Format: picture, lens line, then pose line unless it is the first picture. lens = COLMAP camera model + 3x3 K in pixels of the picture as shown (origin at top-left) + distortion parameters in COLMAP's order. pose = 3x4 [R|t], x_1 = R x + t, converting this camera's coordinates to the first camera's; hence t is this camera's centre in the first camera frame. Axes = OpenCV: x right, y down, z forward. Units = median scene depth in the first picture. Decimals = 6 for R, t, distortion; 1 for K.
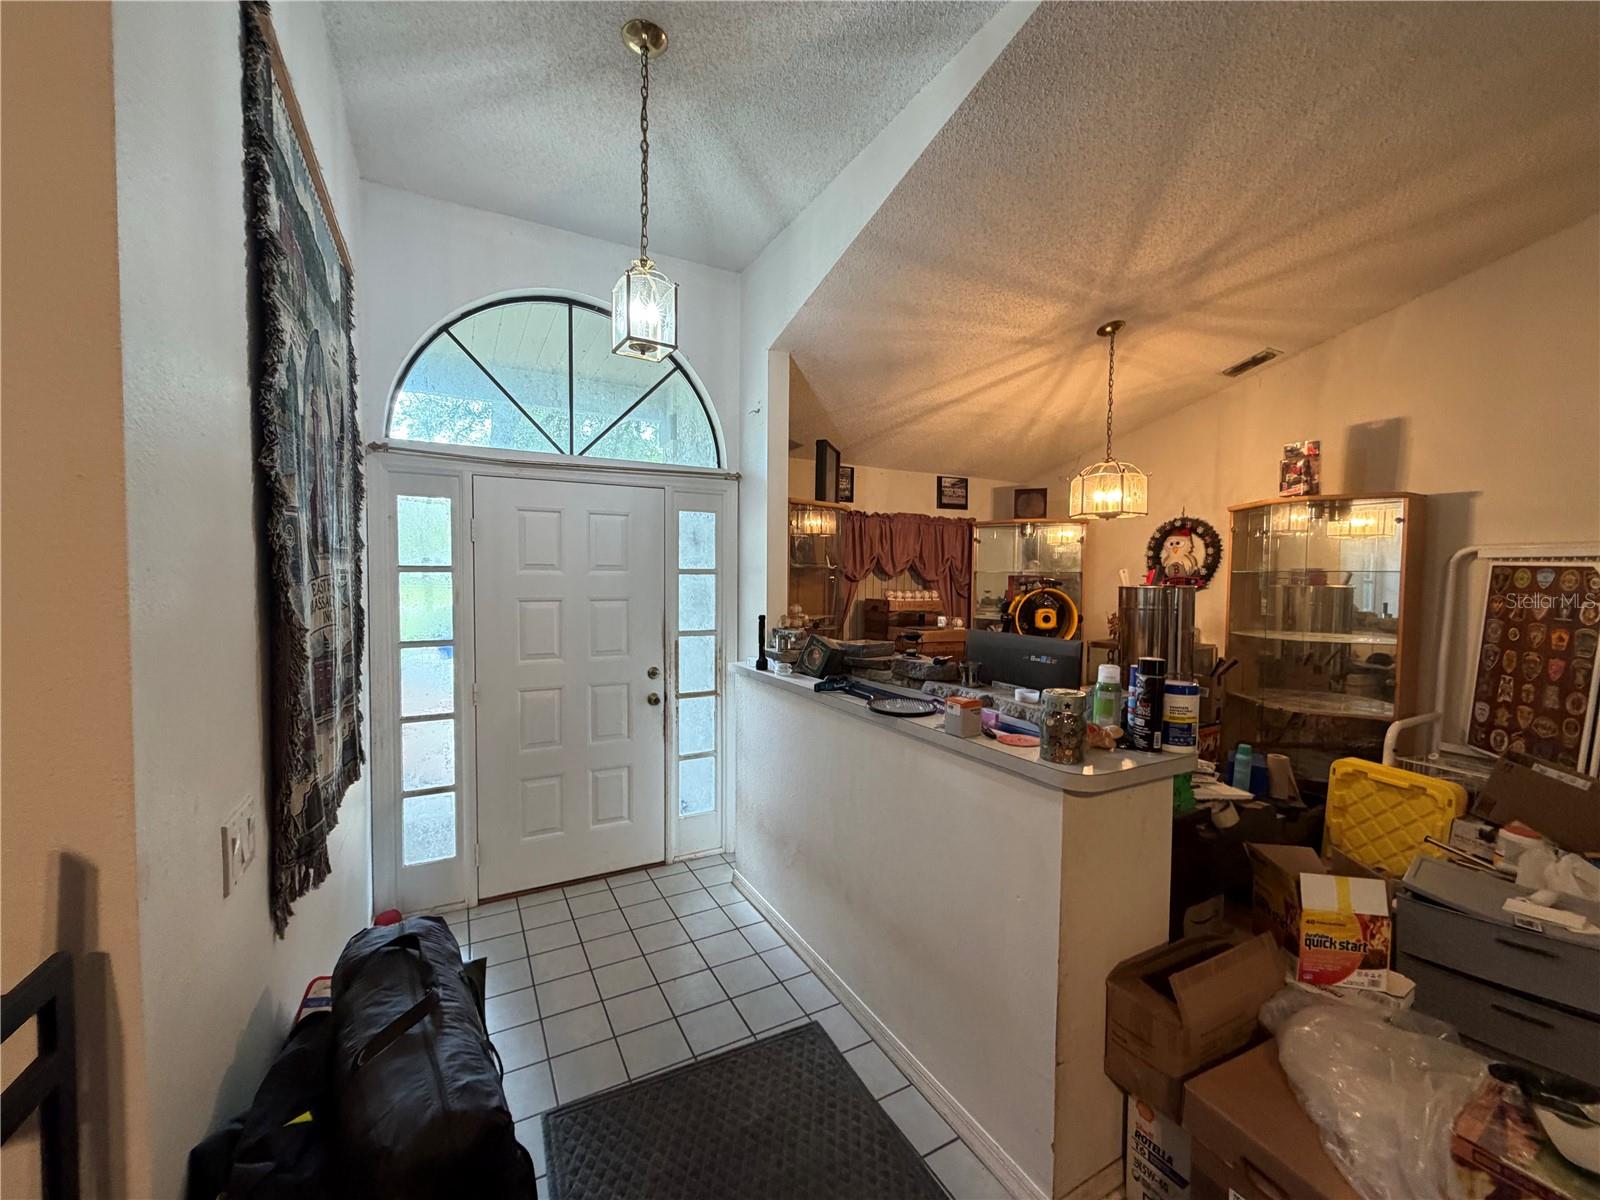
lens RADIAL K [[639.6, 0, 797.4], [0, 639.6, 605.2], [0, 0, 1]] dist [0.001211, -0.000468]
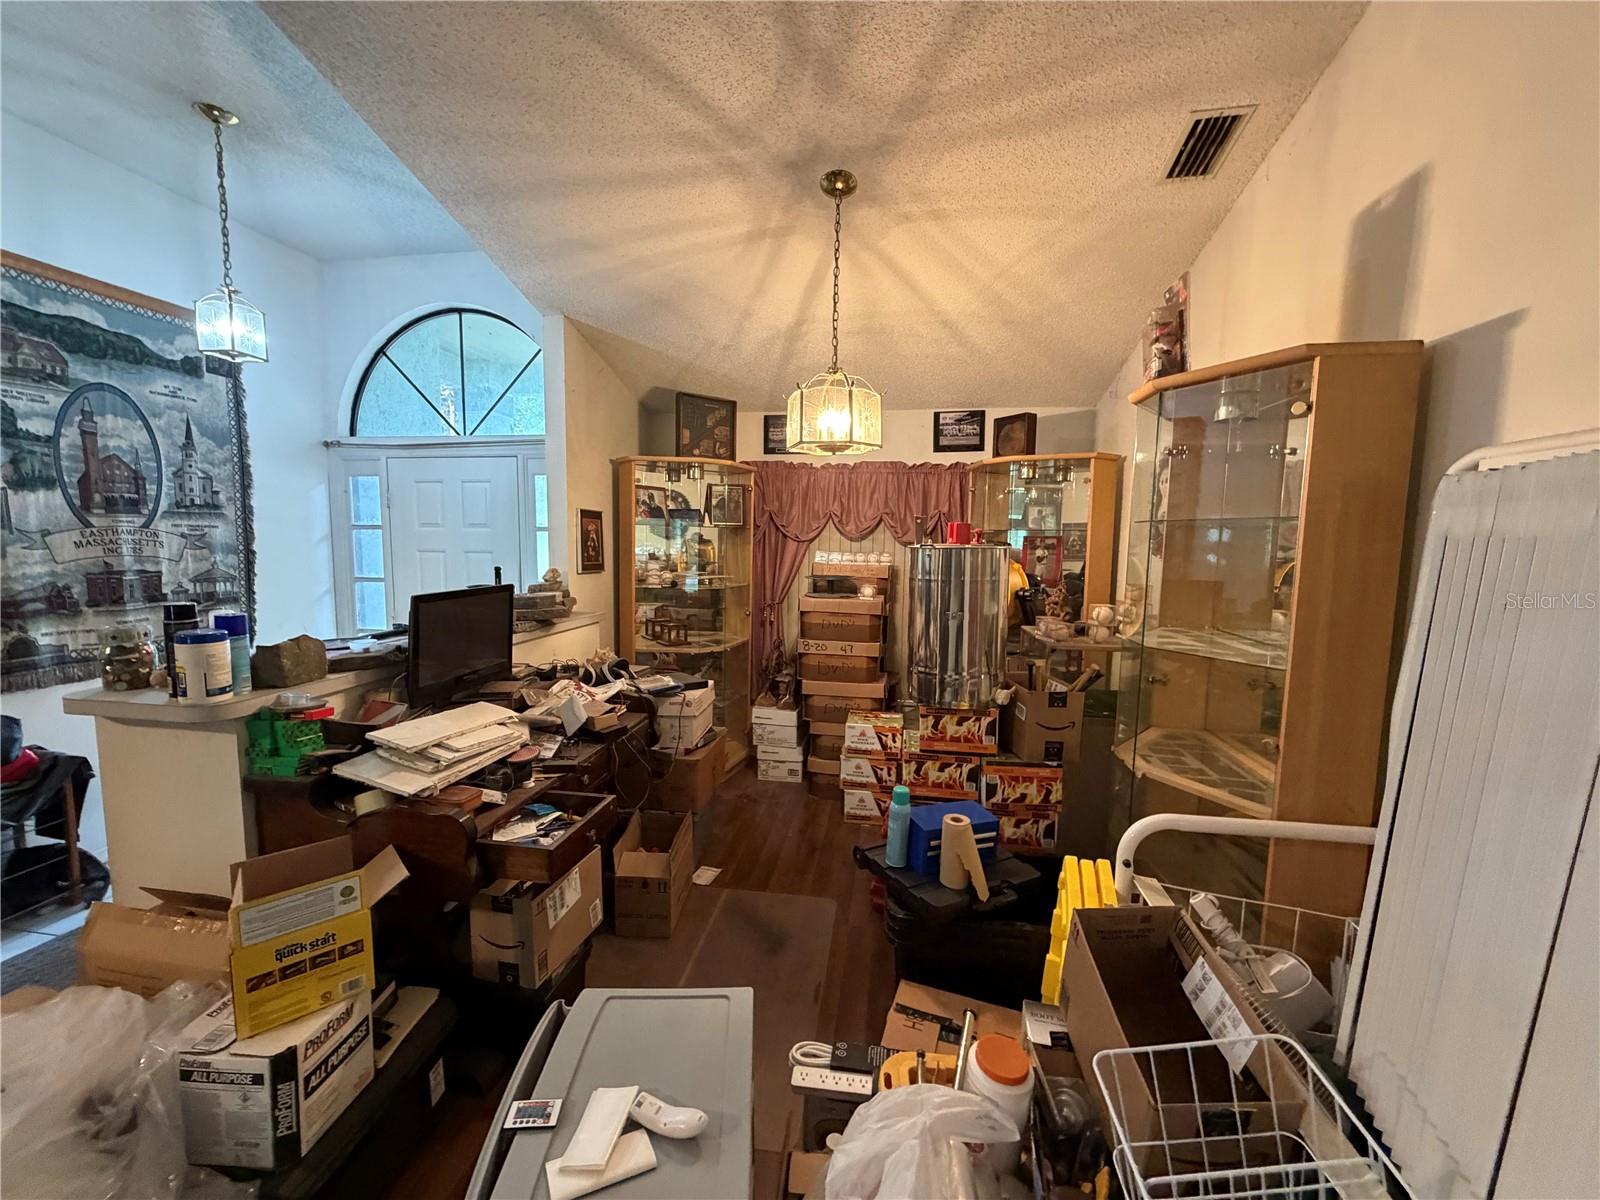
lens RADIAL K [[639.6, 0, 804.6], [0, 639.6, 599.8], [0, 0, 1]] dist [0.001211, -0.000468]
pose [[0.793880, 0.060205, -0.605086, 0.868119], [-0.035312, 0.997972, 0.052966, -0.003615], [0.607048, -0.020681, 0.794396, 0.372208]]
